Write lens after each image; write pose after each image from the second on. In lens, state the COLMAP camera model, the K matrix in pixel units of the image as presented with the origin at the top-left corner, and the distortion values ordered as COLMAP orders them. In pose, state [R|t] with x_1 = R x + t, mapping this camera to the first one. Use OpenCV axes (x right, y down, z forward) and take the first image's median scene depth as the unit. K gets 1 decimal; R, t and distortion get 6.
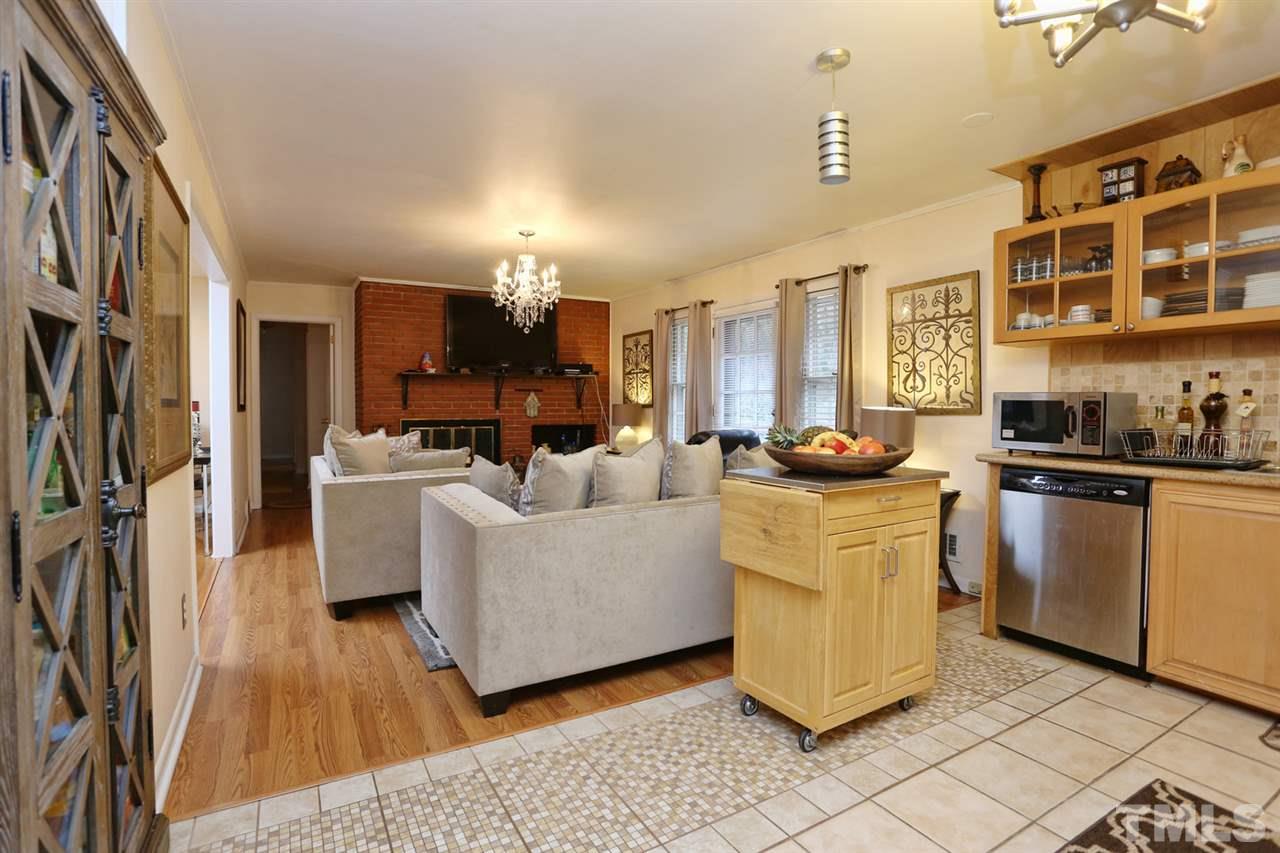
lens RADIAL K [[610.9, 0, 636.0], [0, 610.9, 418.9], [0, 0, 1]] dist [-0.043857, 0.000744]
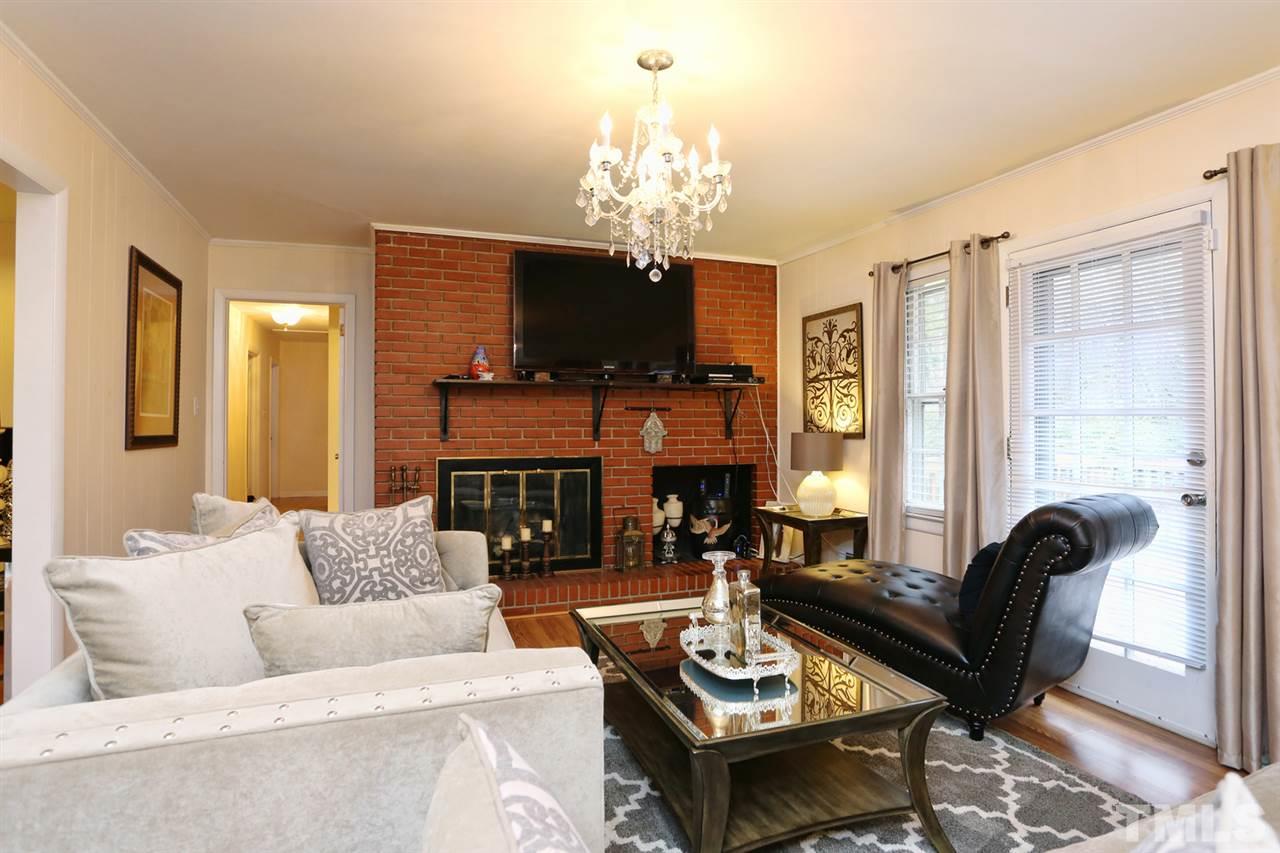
lens RADIAL K [[693.0, 0, 658.7], [0, 693.0, 409.9], [0, 0, 1]] dist [-0.052619, 0.022416]
pose [[0.989642, -0.003509, -0.143516, -0.069709], [-0.002756, 0.999052, -0.043435, -0.017137], [0.143532, 0.043381, 0.988694, 0.337761]]
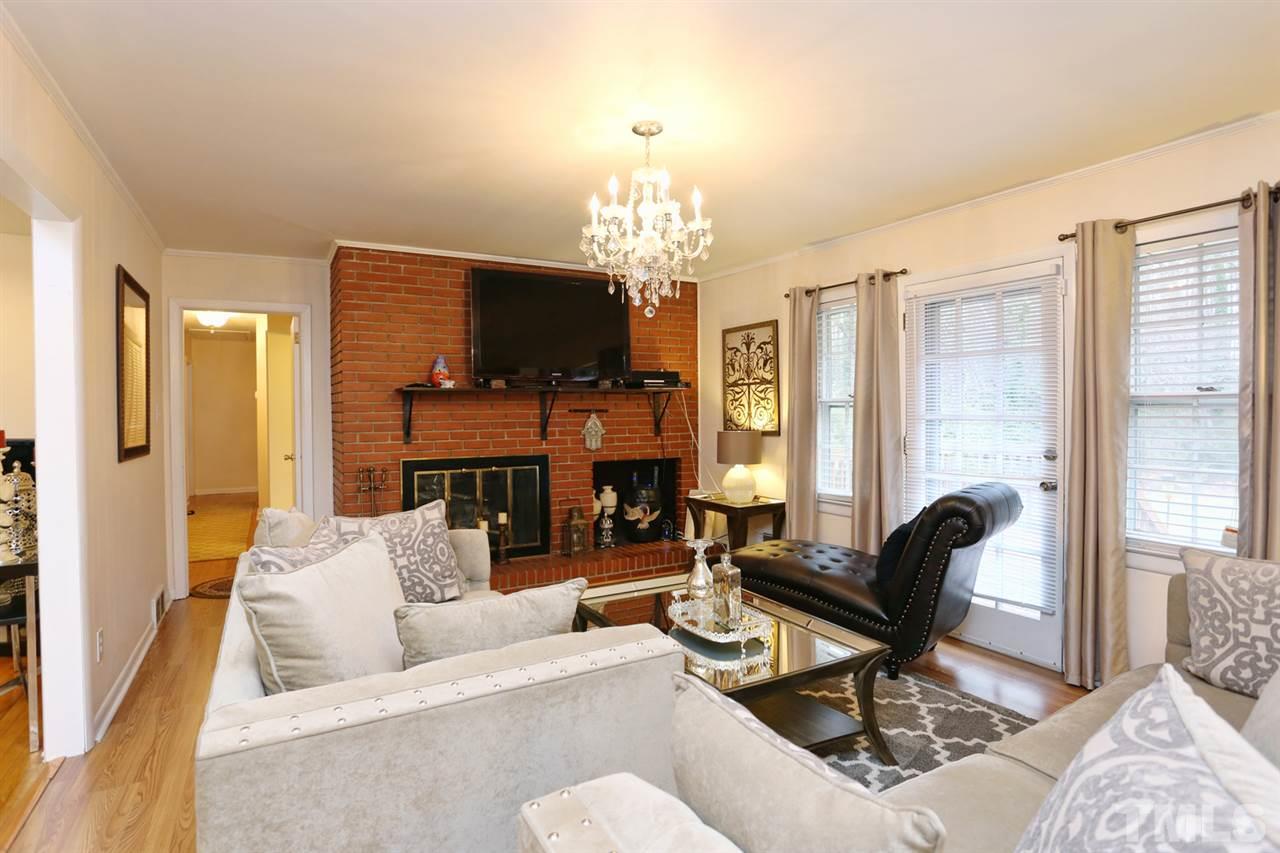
lens RADIAL K [[648.6, 0, 645.1], [0, 648.6, 416.5], [0, 0, 1]] dist [-0.043457, 0.006669]
pose [[0.999935, -0.009360, 0.006449, -0.124237], [0.009461, 0.999832, -0.015712, -0.030385], [-0.006301, 0.015772, 0.999856, 0.292767]]
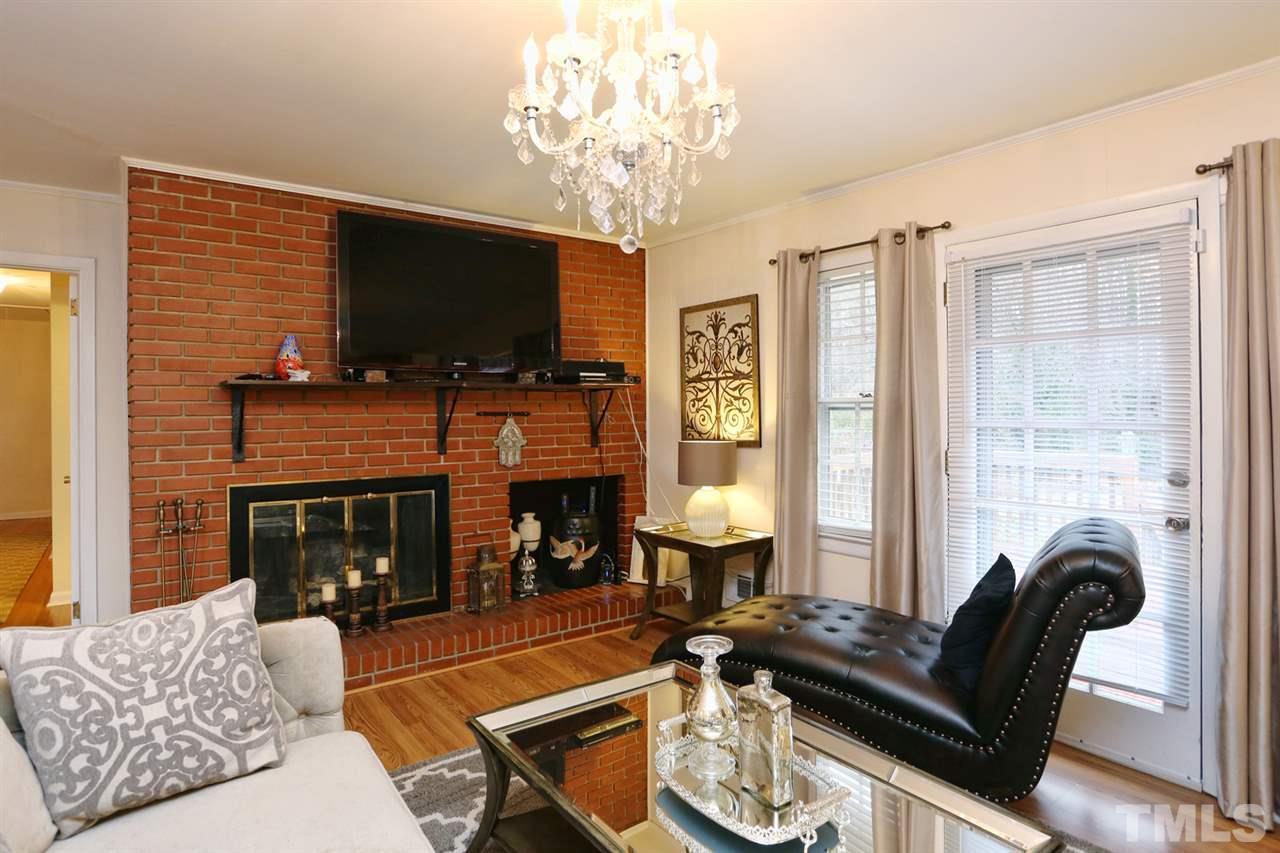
lens RADIAL K [[693.0, 0, 640.5], [0, 693.0, 405.8], [0, 0, 1]] dist [-0.052619, 0.022416]
pose [[0.992037, -0.007566, 0.125722, -0.143529], [0.011472, 0.999473, -0.030369, -0.037122], [-0.125426, 0.031569, 0.991601, 0.443578]]
